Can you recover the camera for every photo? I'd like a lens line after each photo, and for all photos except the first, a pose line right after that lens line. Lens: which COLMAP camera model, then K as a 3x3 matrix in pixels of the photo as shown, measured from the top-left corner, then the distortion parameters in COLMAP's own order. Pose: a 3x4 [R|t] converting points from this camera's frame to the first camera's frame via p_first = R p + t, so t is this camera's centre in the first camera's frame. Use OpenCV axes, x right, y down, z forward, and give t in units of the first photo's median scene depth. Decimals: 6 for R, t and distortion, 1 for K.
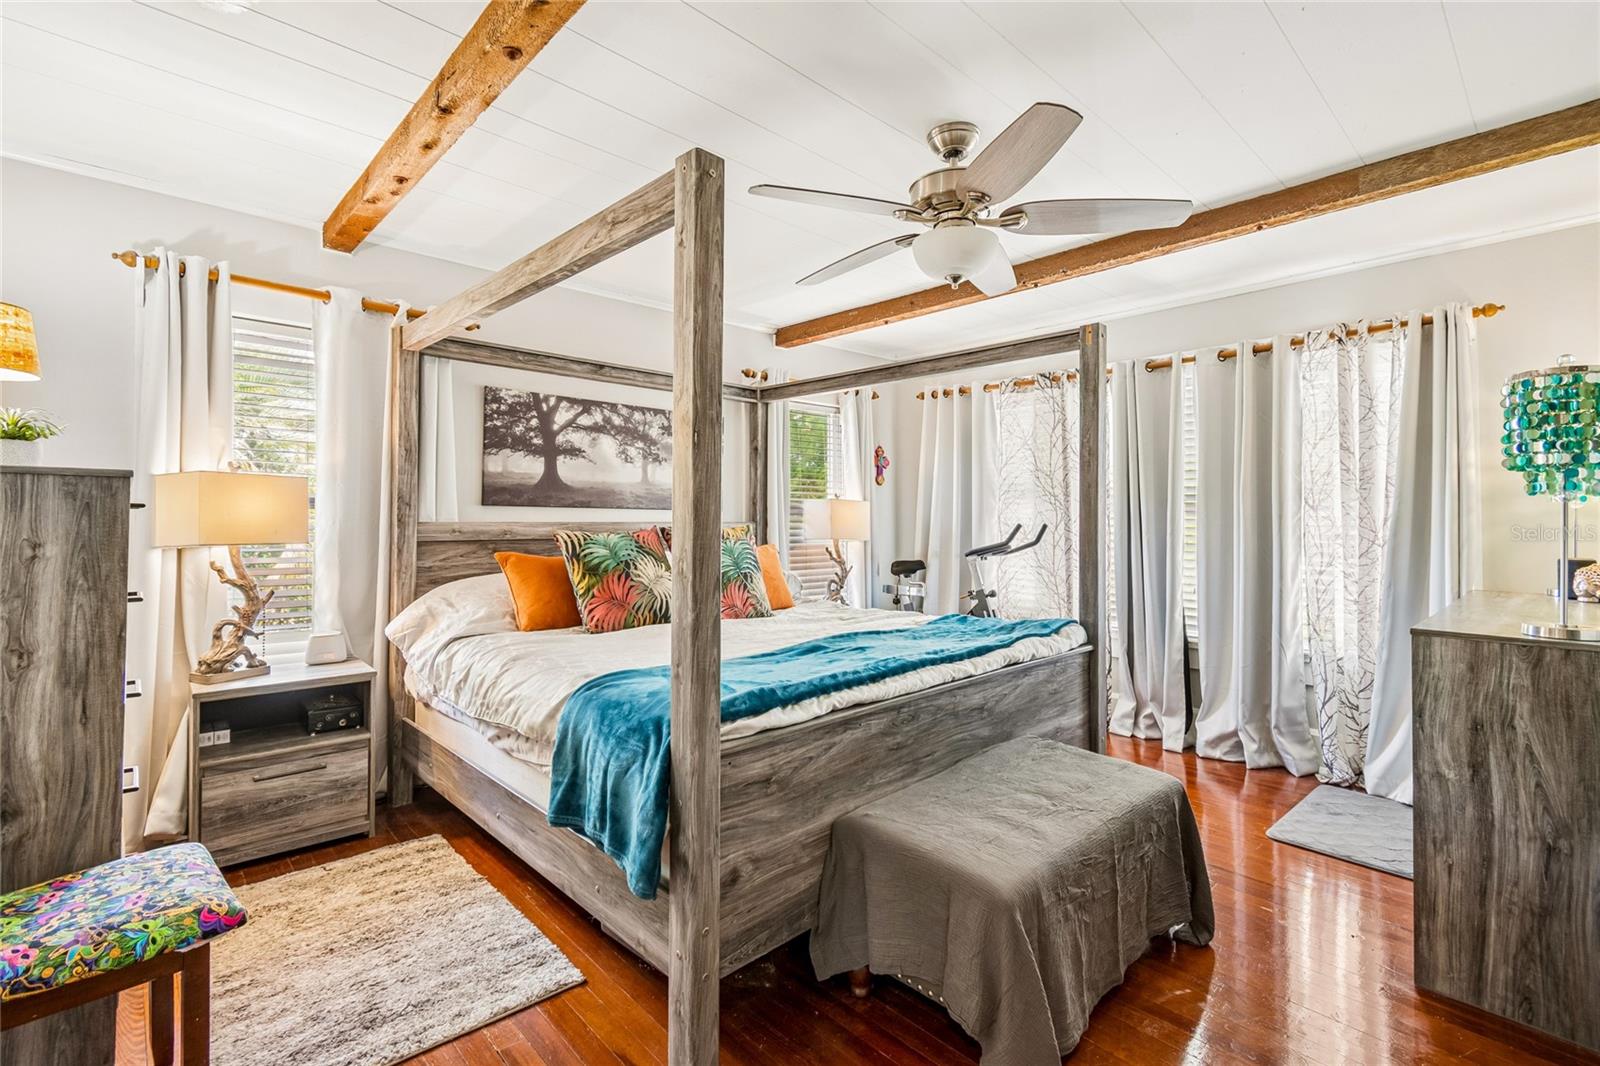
lens RADIAL K [[715.1, 0, 816.5], [0, 715.1, 526.7], [0, 0, 1]] dist [0.002150, -0.000374]
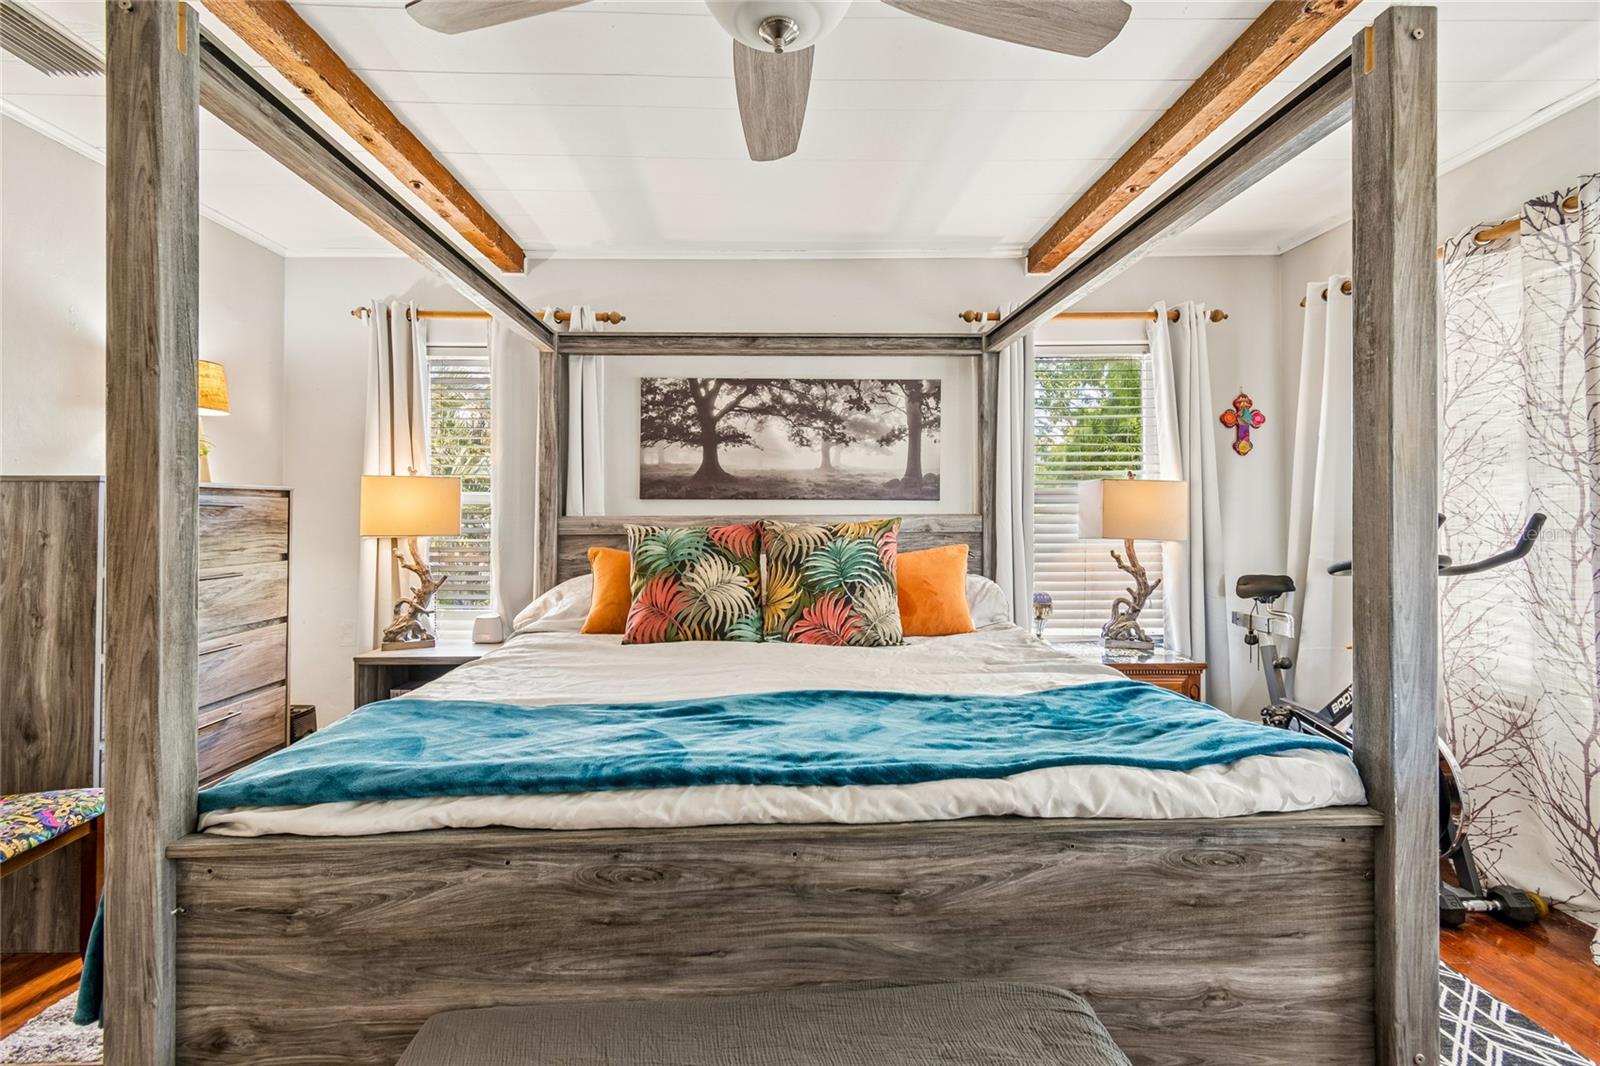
lens RADIAL K [[715.1, 0, 795.6], [0, 715.1, 519.4], [0, 0, 1]] dist [0.002150, -0.000374]
pose [[0.742778, -0.001707, -0.669535, 0.347099], [0.001193, 0.999999, -0.001226, -0.000293], [0.669536, 0.000112, 0.742779, 0.404035]]
